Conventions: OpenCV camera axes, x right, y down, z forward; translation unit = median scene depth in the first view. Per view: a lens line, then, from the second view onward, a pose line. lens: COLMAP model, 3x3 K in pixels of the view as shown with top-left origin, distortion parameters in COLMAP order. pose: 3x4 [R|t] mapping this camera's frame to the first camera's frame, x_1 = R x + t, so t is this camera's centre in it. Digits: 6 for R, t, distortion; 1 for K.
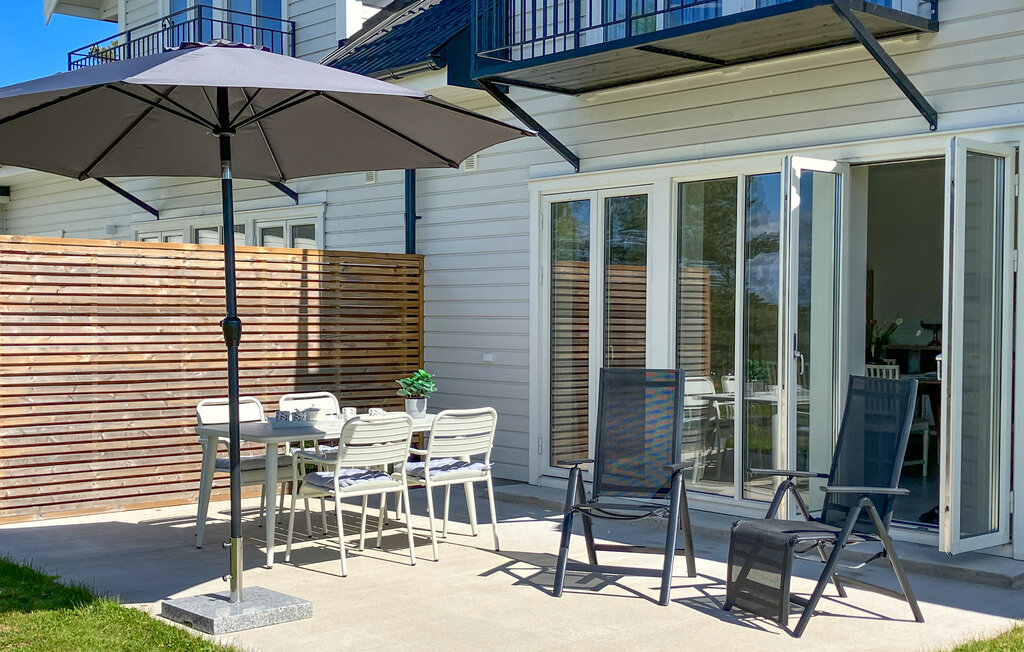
lens RADIAL K [[1270.5, 0, 512.2], [0, 1270.5, 329.3], [0, 0, 1]] dist [0.212424, 0.000000]
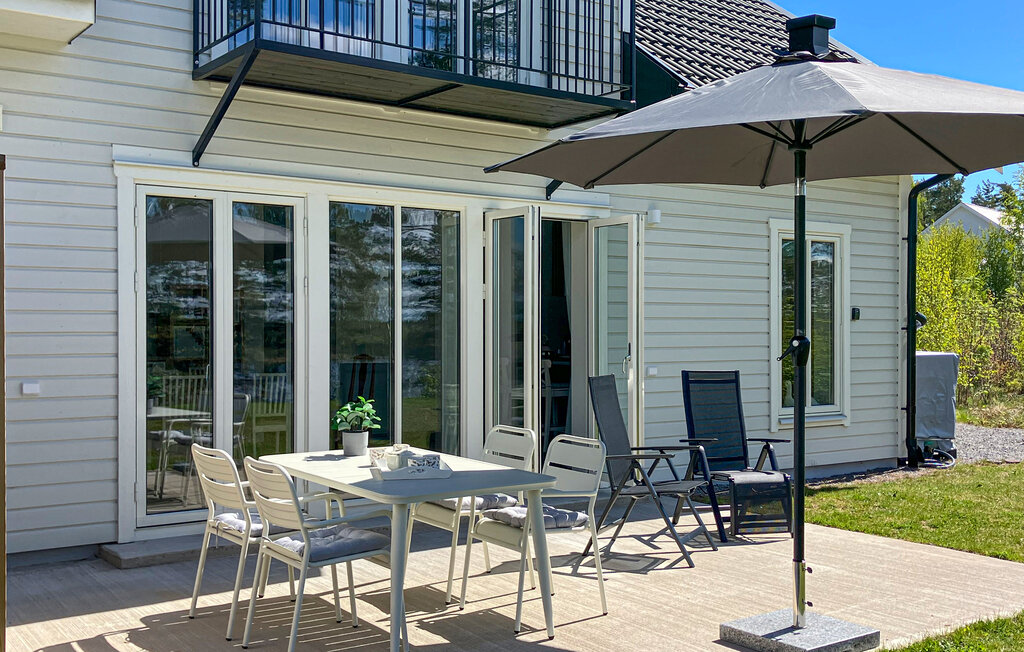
lens RADIAL K [[1085.0, 0, 512.3], [0, 1085.0, 323.7], [0, 0, 1]] dist [-0.006258, 0.000000]
pose [[0.107530, 0.001400, 0.994201, -0.673415], [0.008373, 0.999962, -0.002314, -0.012755], [-0.994167, 0.008573, 0.107514, 0.719862]]
